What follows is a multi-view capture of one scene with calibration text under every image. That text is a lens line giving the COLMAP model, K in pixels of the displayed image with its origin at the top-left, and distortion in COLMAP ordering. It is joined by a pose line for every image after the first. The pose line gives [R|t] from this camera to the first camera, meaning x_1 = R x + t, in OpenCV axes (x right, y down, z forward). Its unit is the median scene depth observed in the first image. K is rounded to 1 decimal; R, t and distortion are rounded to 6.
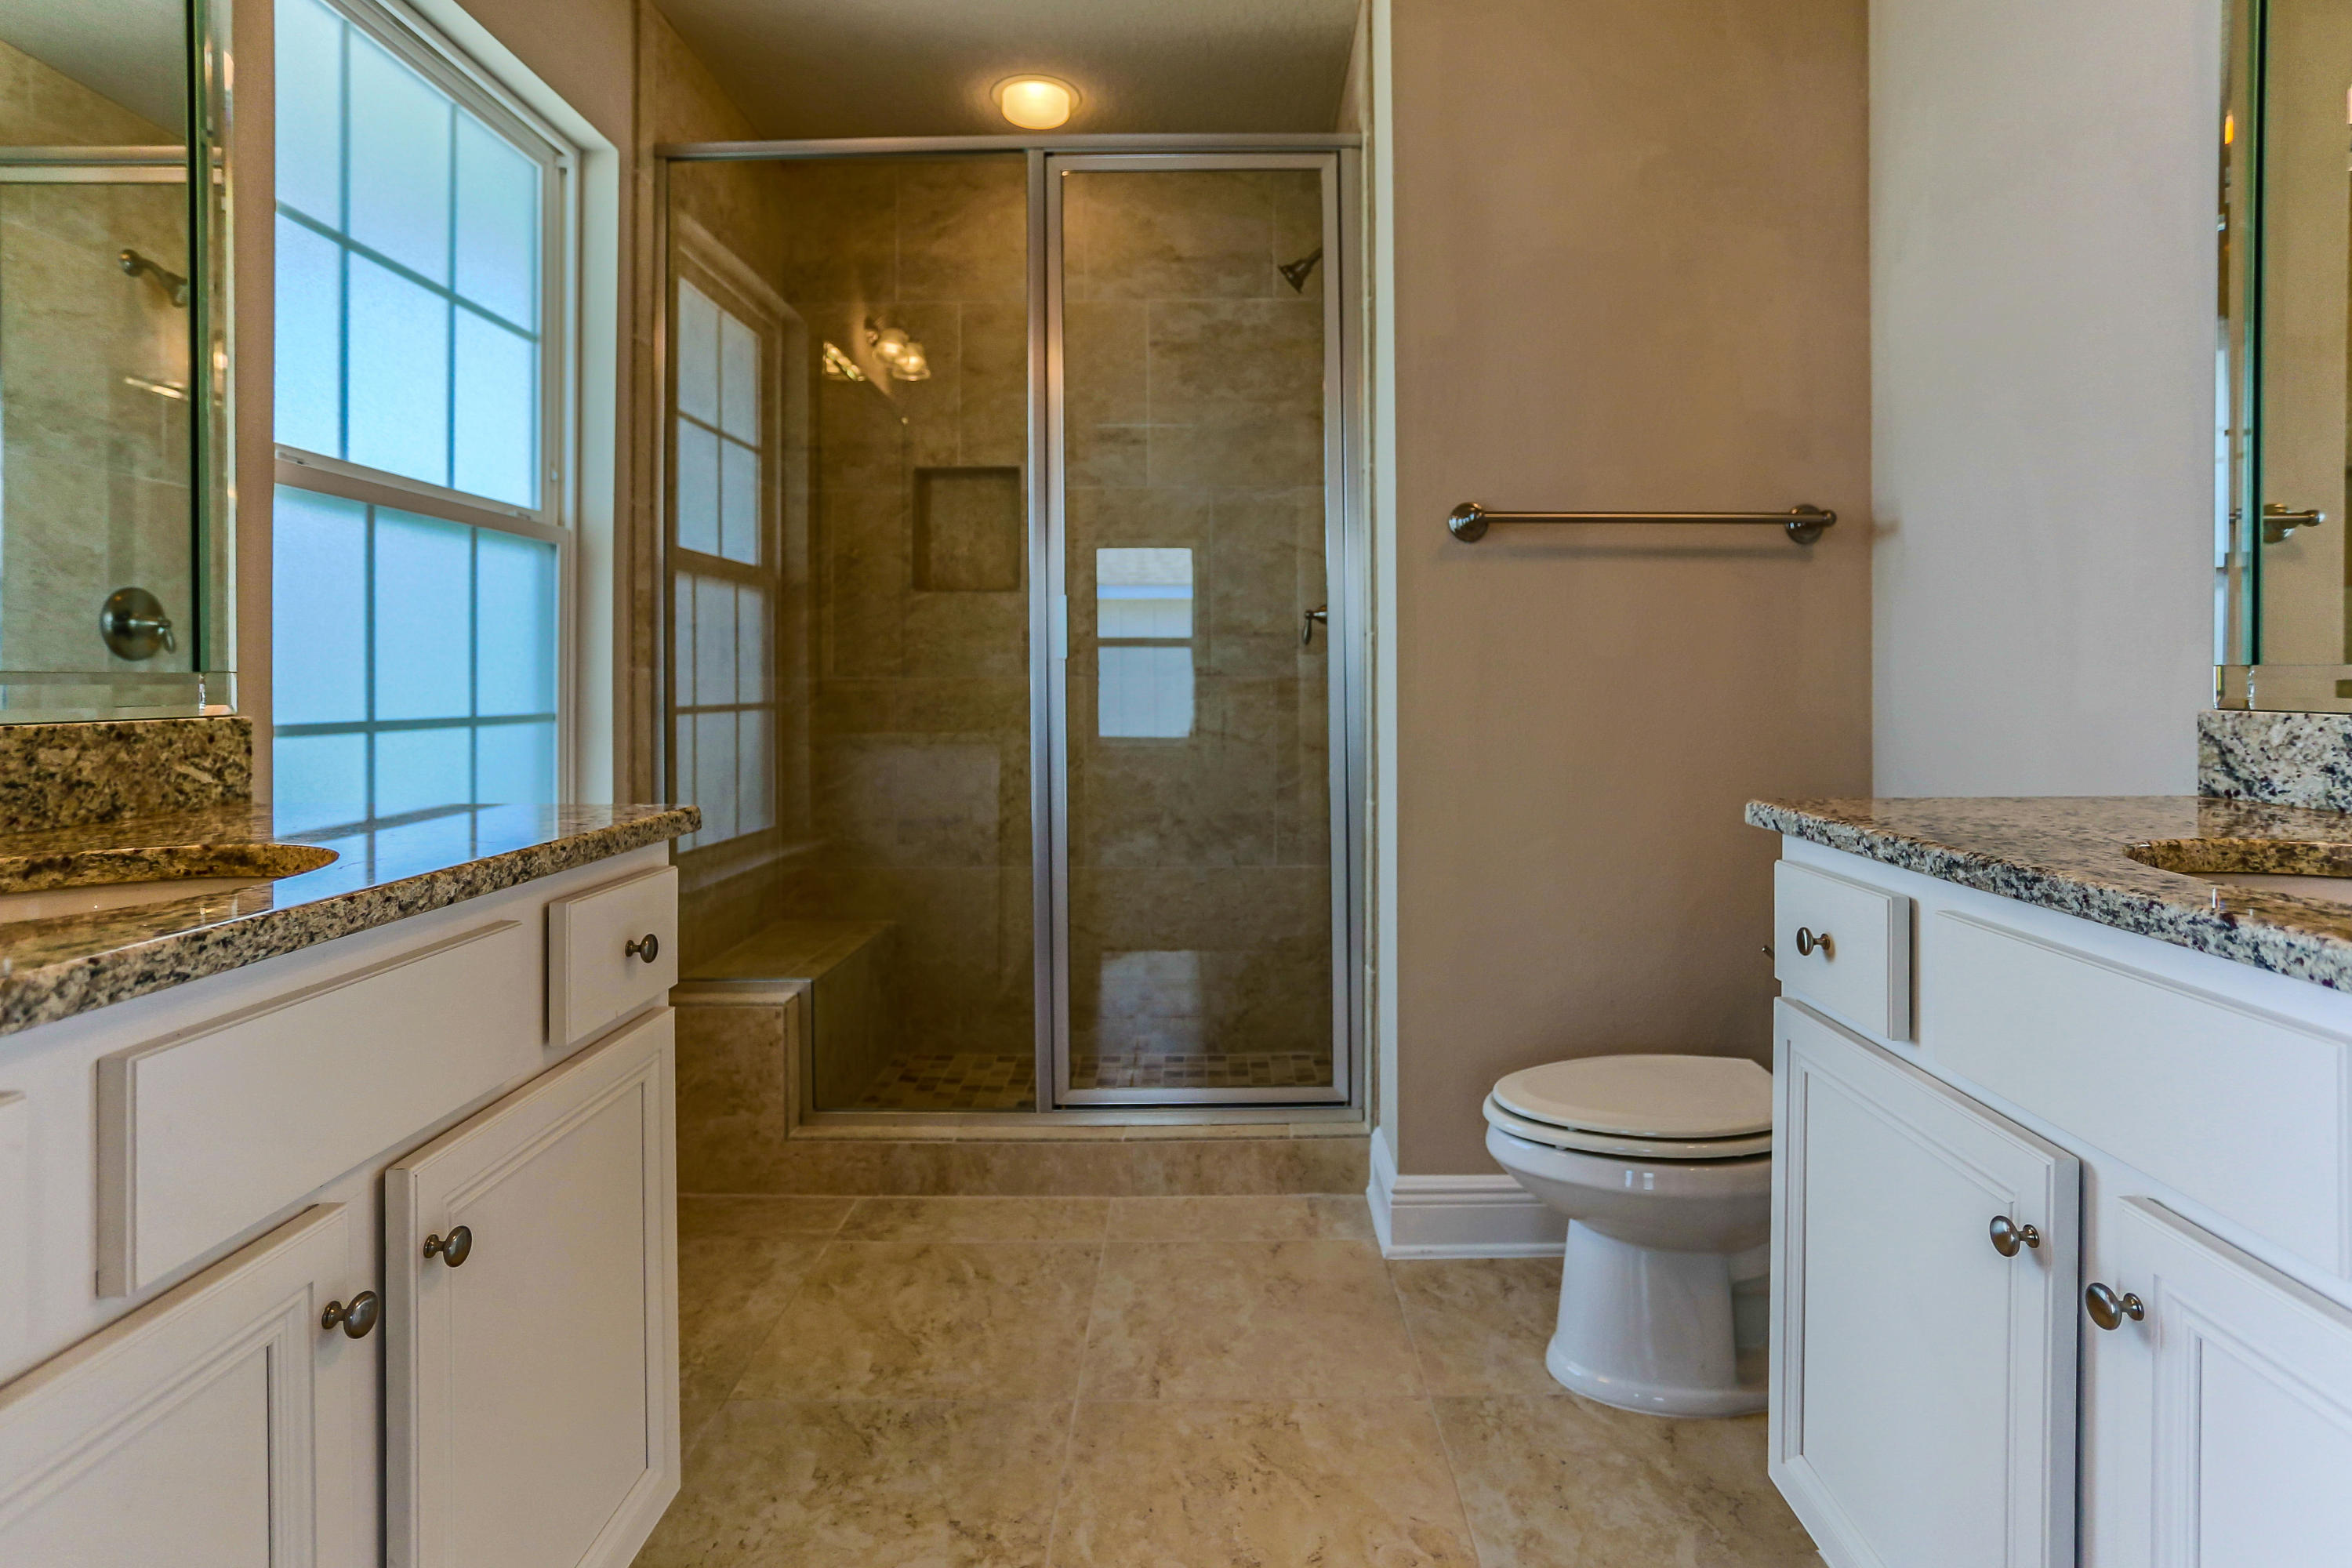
lens RADIAL K [[1272.2, 0, 1176.0], [0, 1272.2, 784.0], [0, 0, 1]] dist [-0.001392, -0.000307]
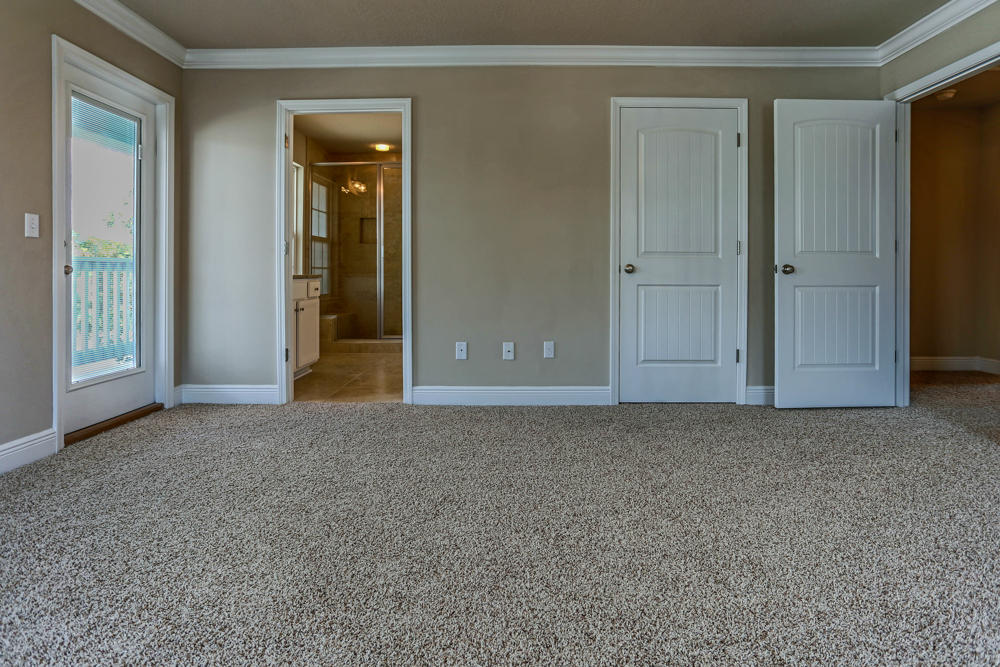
lens RADIAL K [[540.9, 0, 500.0], [0, 540.9, 333.5], [0, 0, 1]] dist [-0.001392, -0.000307]
pose [[0.999914, 0.012851, 0.002449, 0.320873], [-0.012930, 0.999271, 0.035917, 0.104964], [-0.001986, -0.035946, 0.999352, -1.041883]]
